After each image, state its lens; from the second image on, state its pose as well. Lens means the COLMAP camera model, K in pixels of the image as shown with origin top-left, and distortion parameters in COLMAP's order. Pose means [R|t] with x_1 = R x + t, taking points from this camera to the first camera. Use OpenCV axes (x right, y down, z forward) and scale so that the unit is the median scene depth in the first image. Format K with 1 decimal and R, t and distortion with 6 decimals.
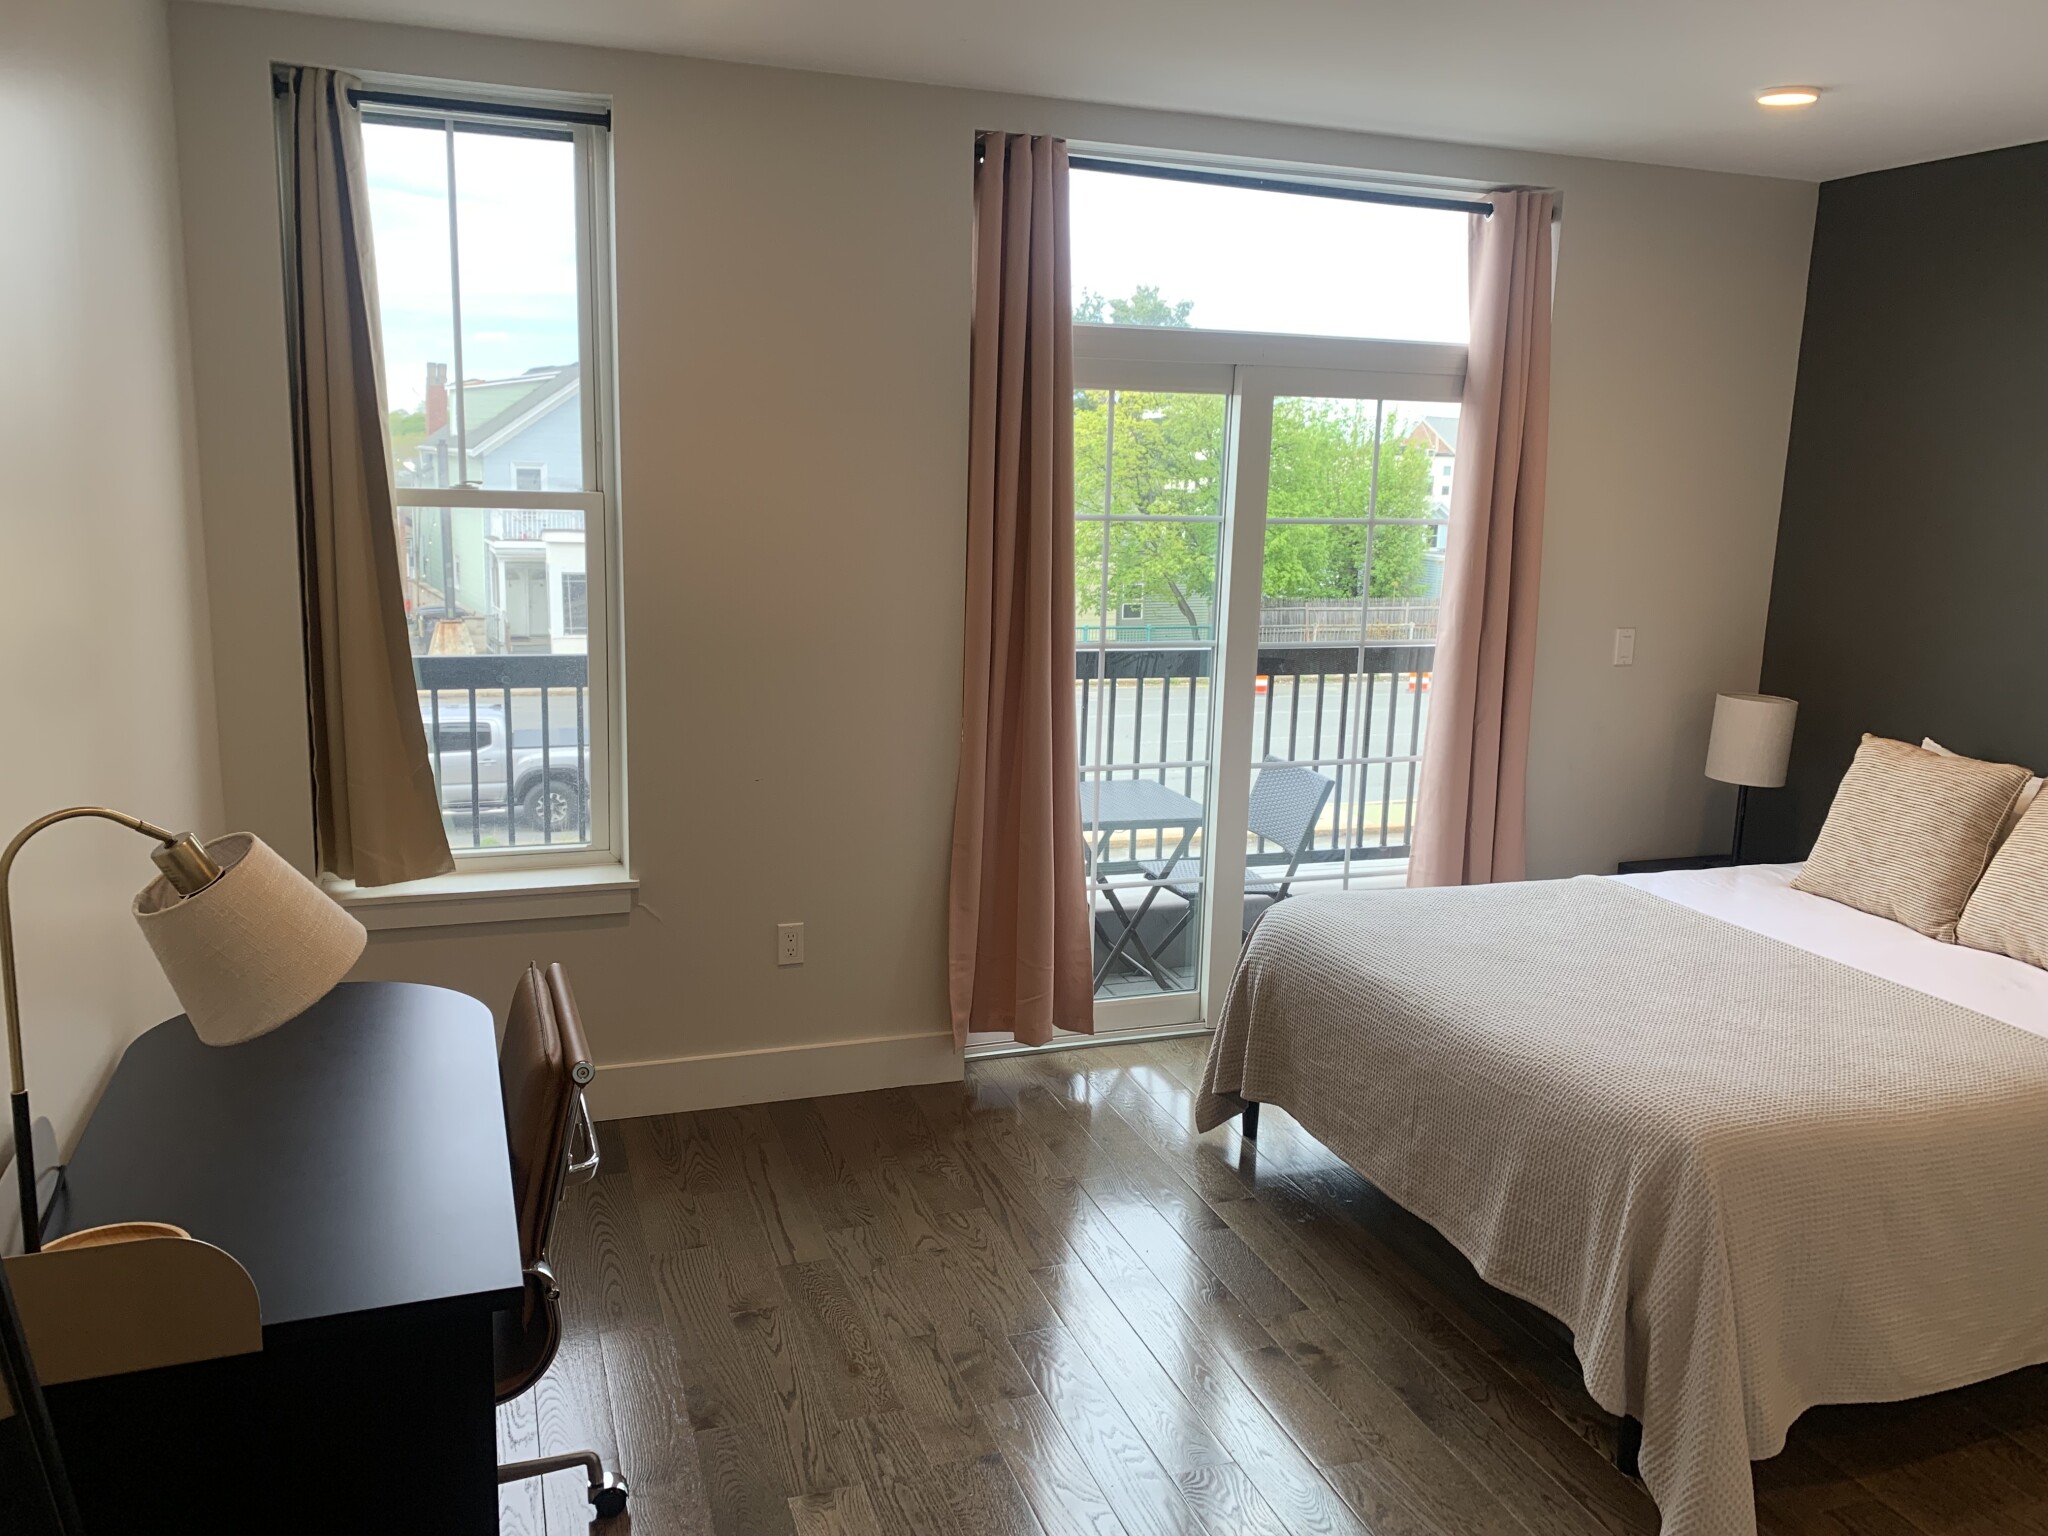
lens RADIAL K [[1563.1, 0, 1037.3], [0, 1563.1, 753.9], [0, 0, 1]] dist [0.045923, -0.049836]
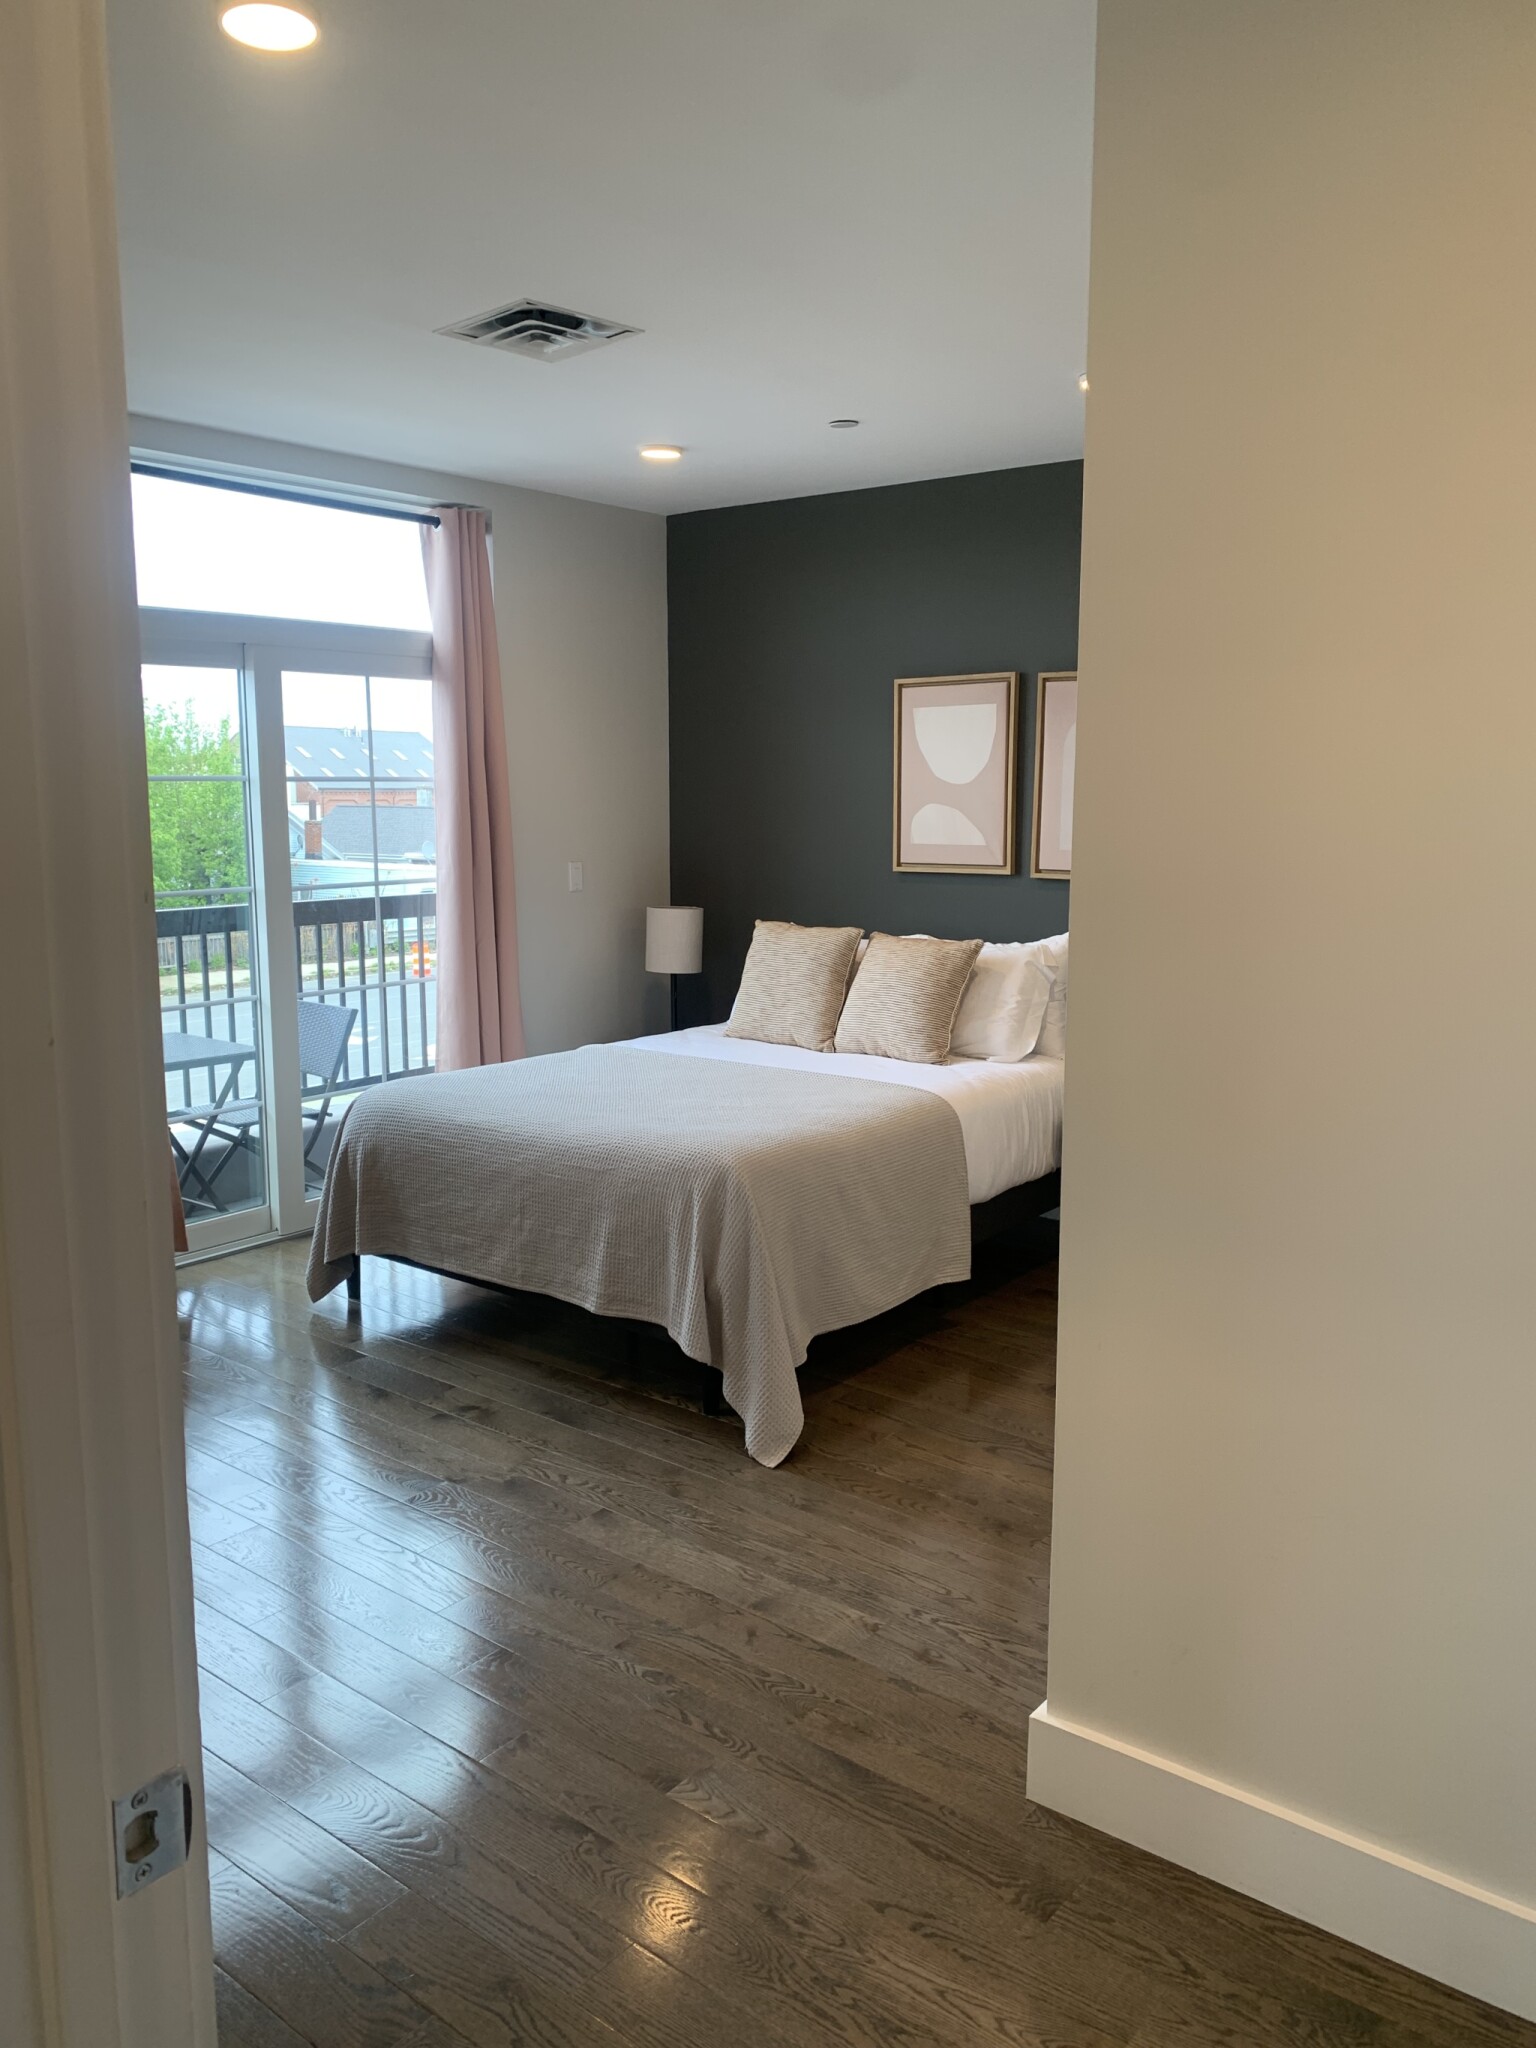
lens RADIAL K [[1563.1, 0, 752.5], [0, 1563.1, 1028.2], [0, 0, 1]] dist [0.045923, -0.049836]
pose [[0.855107, -0.111512, 0.506317, -0.188797], [0.121990, 0.992452, 0.012553, 0.067458], [-0.503896, 0.051031, 0.862256, -0.177677]]
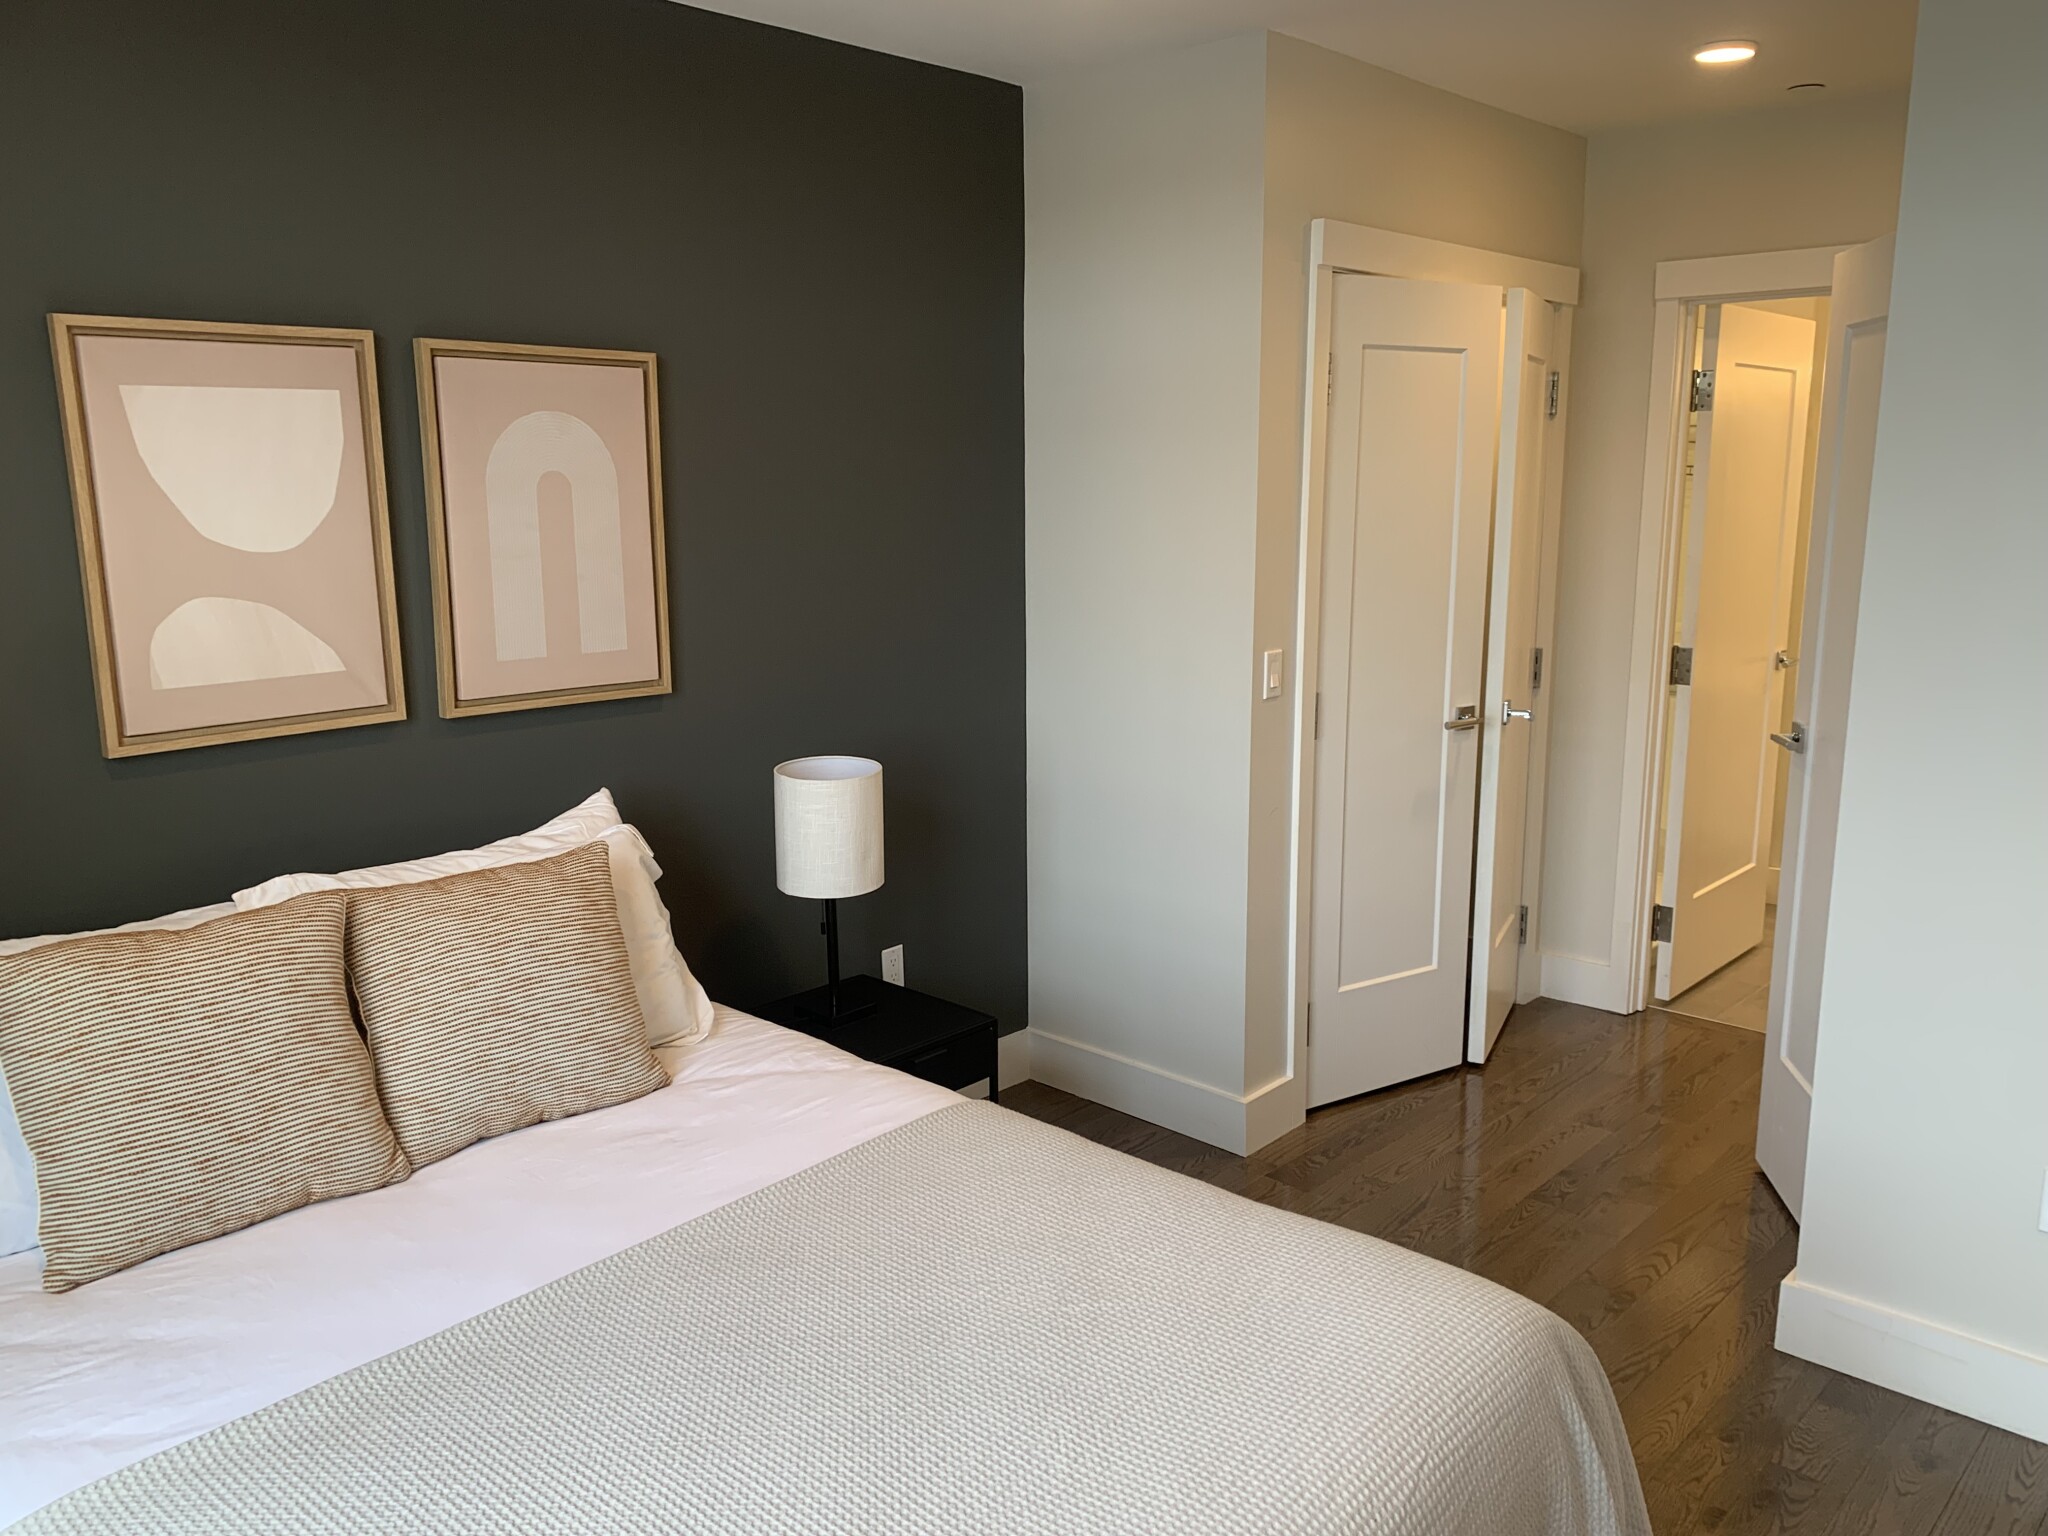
lens RADIAL K [[1563.1, 0, 1026.2], [0, 1563.1, 760.1], [0, 0, 1]] dist [0.045923, -0.049836]
pose [[-0.461869, -0.203734, 0.863232, -0.049024], [0.142996, 0.943424, 0.299170, -0.184038], [-0.875345, 0.261616, -0.406605, 0.952839]]
